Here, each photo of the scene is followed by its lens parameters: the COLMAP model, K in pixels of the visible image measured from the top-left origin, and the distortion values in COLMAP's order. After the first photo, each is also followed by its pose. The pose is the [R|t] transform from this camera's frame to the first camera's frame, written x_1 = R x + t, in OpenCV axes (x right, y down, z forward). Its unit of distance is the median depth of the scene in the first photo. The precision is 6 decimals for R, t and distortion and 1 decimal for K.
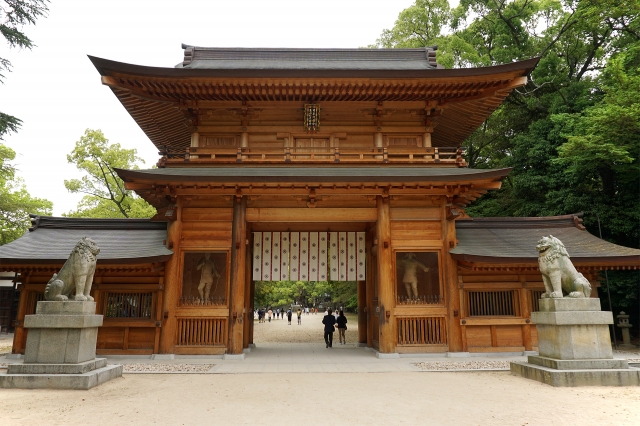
lens RADIAL K [[514.6, 0, 317.5], [0, 514.6, 135.6], [0, 0, 1]] dist [-0.007437, -0.001725]
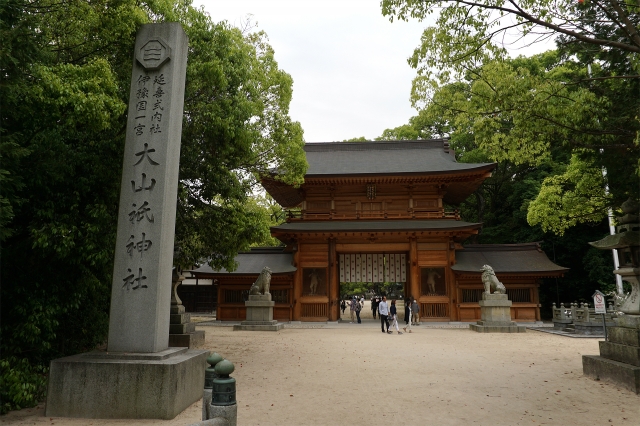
lens RADIAL K [[464.7, 0, 320.0], [0, 464.7, 213.0], [0, 0, 1]] dist [-0.001730, 0.000710]
pose [[0.989621, -0.023081, -0.141836, 0.040494], [0.043558, 0.988762, 0.143013, -0.204146], [0.136941, -0.147706, 0.979505, -0.589950]]
